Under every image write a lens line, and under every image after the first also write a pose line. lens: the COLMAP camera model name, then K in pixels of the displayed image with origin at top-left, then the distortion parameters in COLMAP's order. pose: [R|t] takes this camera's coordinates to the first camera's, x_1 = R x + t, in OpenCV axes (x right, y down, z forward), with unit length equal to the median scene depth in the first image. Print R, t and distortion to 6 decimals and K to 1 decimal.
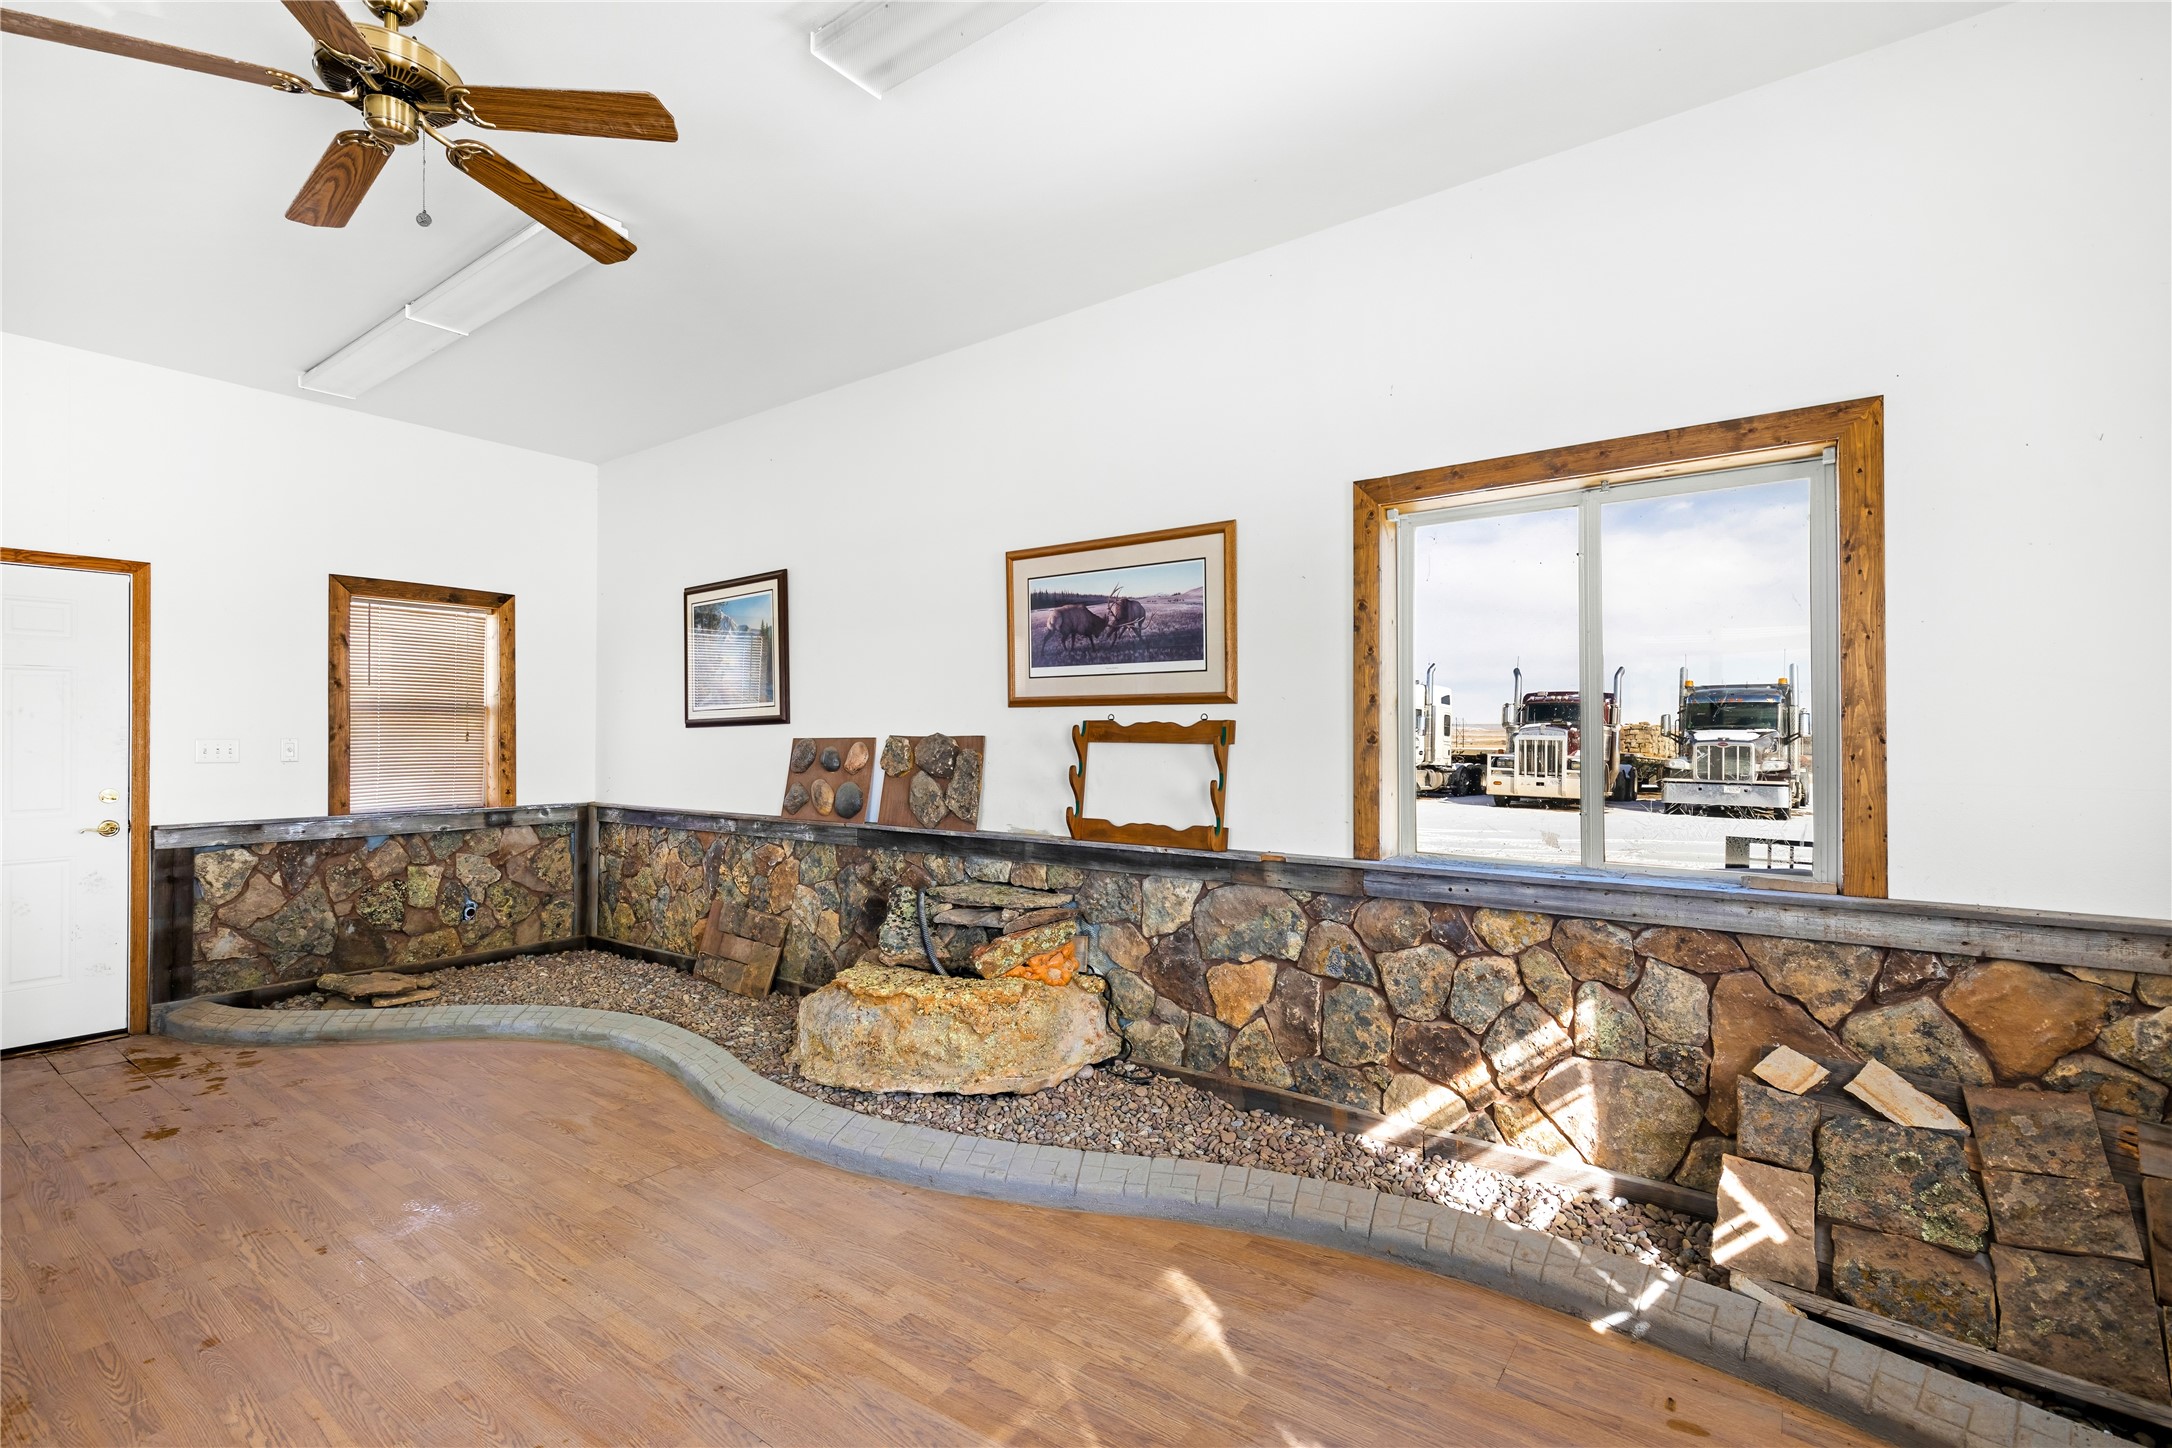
lens RADIAL K [[1000.8, 0, 1087.3], [0, 1000.8, 729.9], [0, 0, 1]] dist [0.006395, -0.000433]
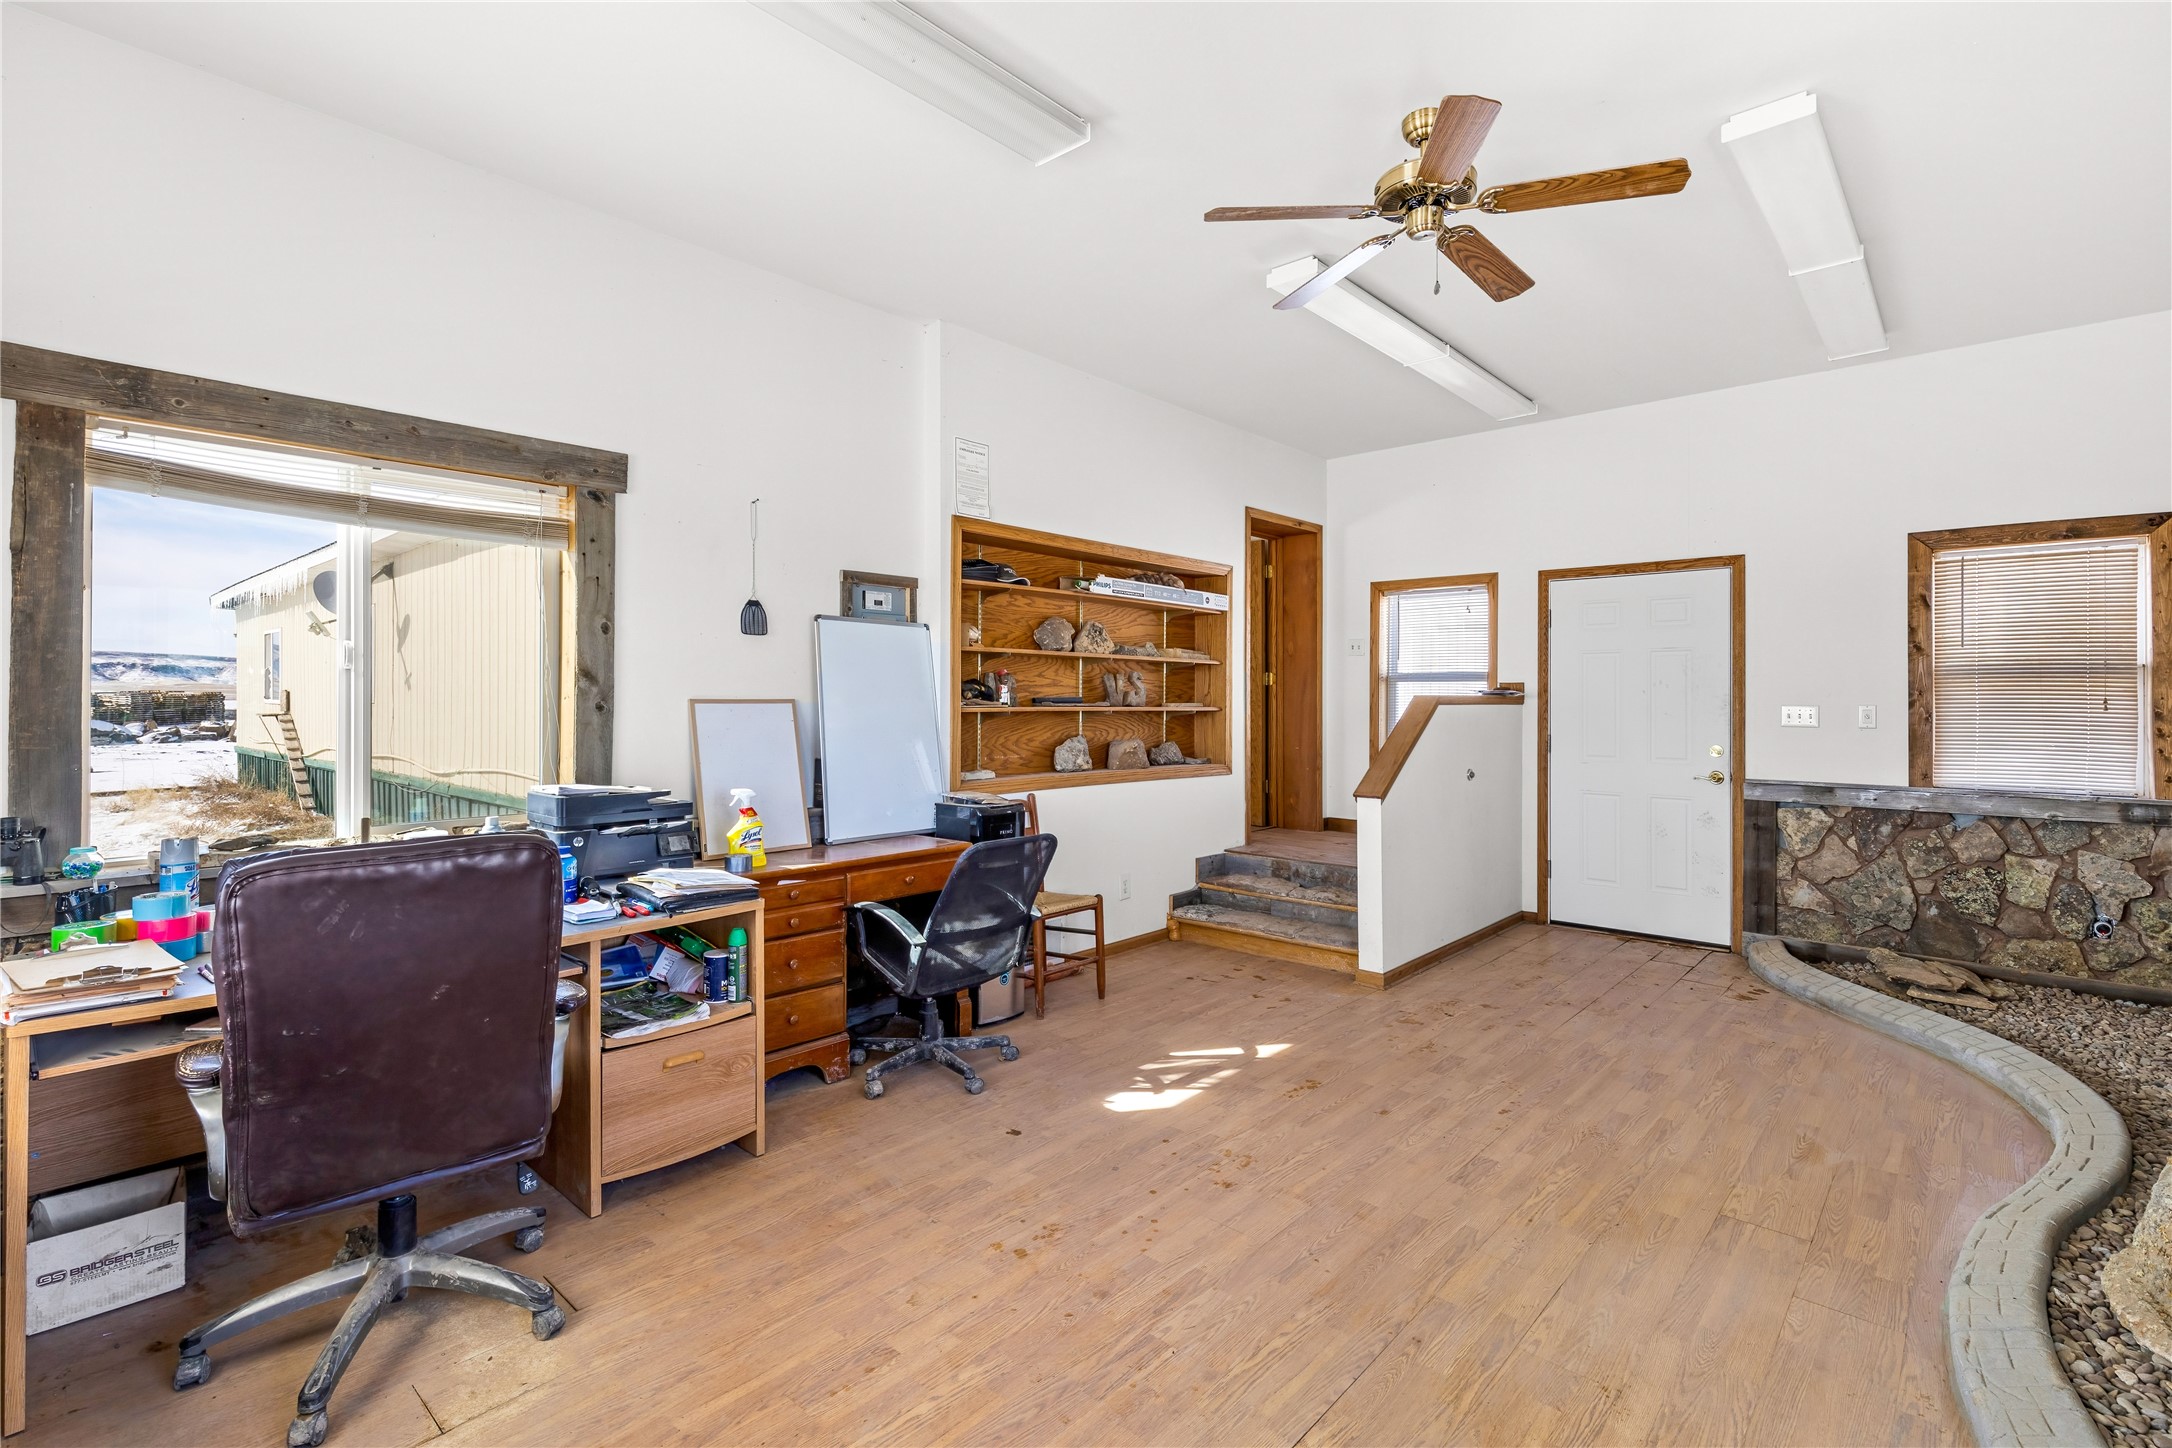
lens RADIAL K [[1000.2, 0, 1068.0], [0, 1000.2, 694.8], [0, 0, 1]] dist [0.001990, 0.000284]
pose [[-0.124649, -0.003534, -0.992195, 0.293509], [0.003168, 0.999987, -0.003960, -0.000533], [0.992196, -0.003637, -0.124636, 0.328048]]
